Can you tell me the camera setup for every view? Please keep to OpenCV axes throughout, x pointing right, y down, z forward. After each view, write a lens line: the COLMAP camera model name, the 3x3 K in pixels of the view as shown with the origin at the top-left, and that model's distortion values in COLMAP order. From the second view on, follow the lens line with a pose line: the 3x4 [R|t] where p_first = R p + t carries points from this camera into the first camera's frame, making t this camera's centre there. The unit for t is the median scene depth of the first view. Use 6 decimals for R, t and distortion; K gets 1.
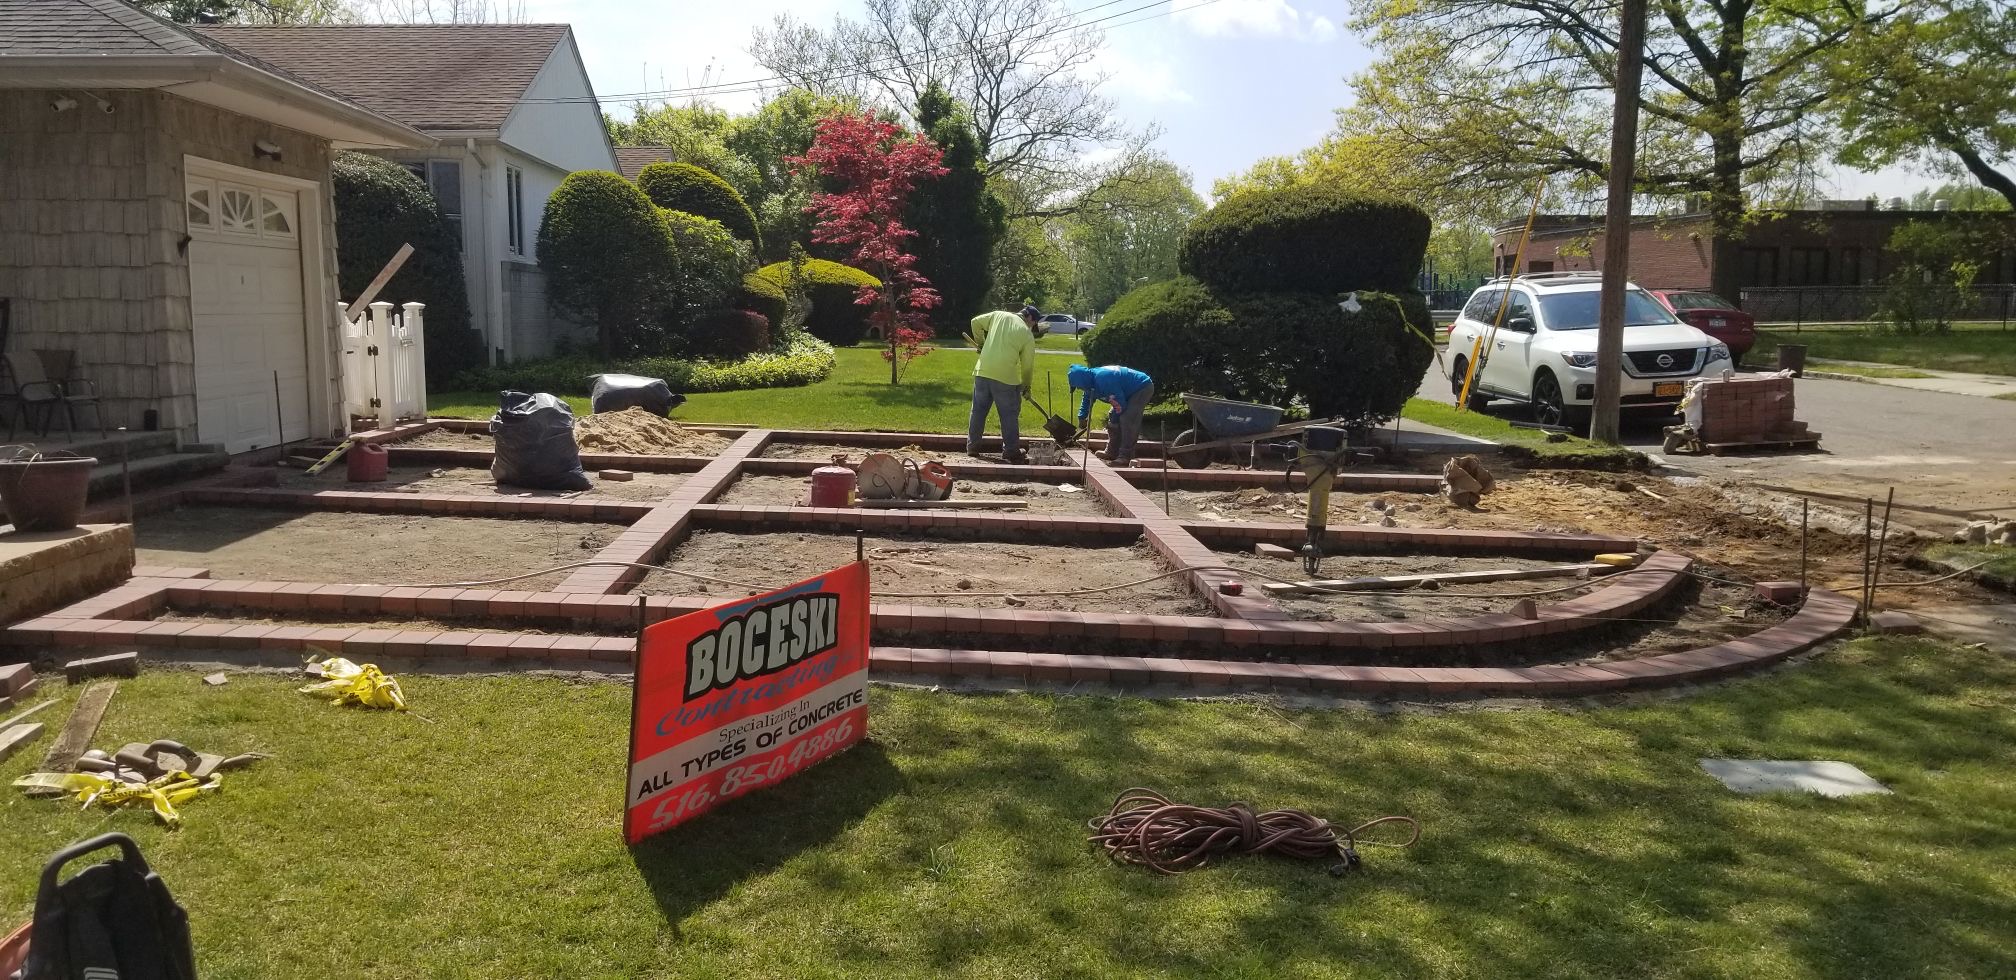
lens RADIAL K [[1566.6, 0, 981.9], [0, 1566.6, 496.8], [0, 0, 1]] dist [0.072899, -0.118595]
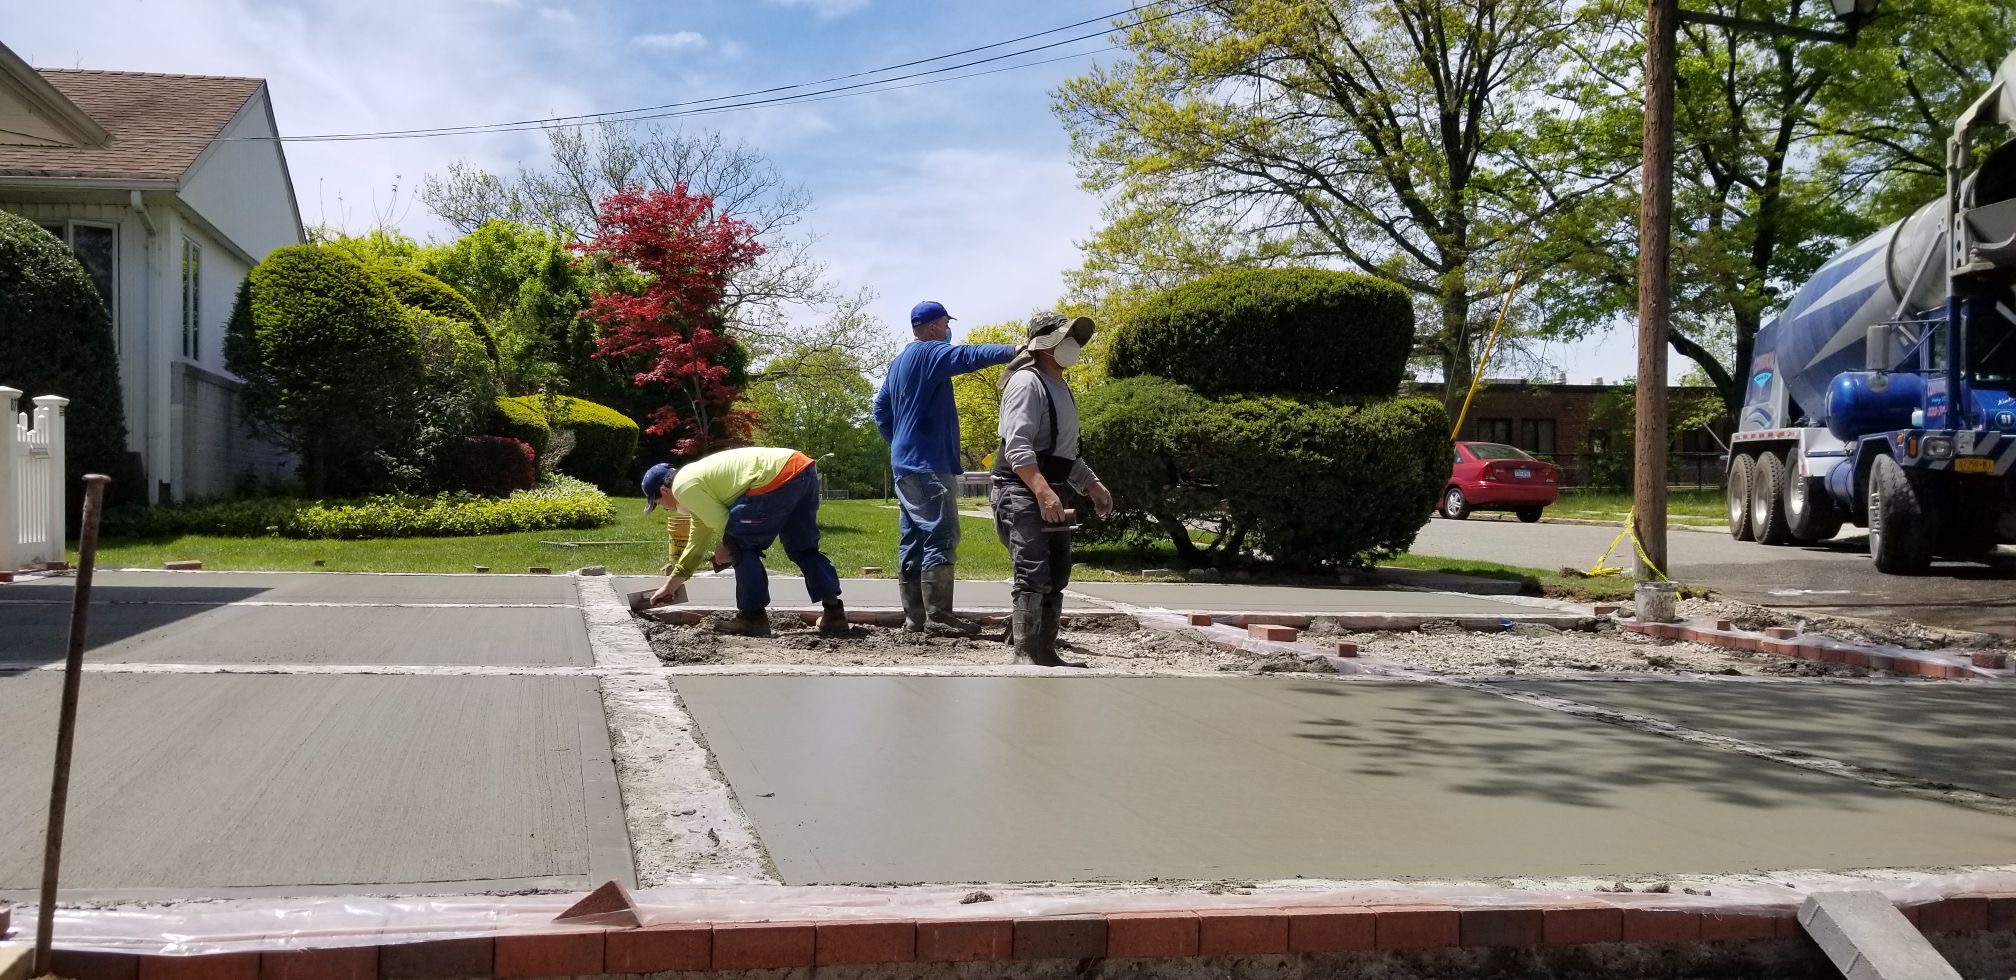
lens RADIAL K [[1566.6, 0, 951.9], [0, 1566.6, 483.7], [0, 0, 1]] dist [0.072899, -0.118595]
pose [[0.979023, -0.000399, 0.203747, -0.098704], [0.026465, 0.991776, -0.125223, 0.006781], [-0.202022, 0.127988, 0.970982, 0.220950]]
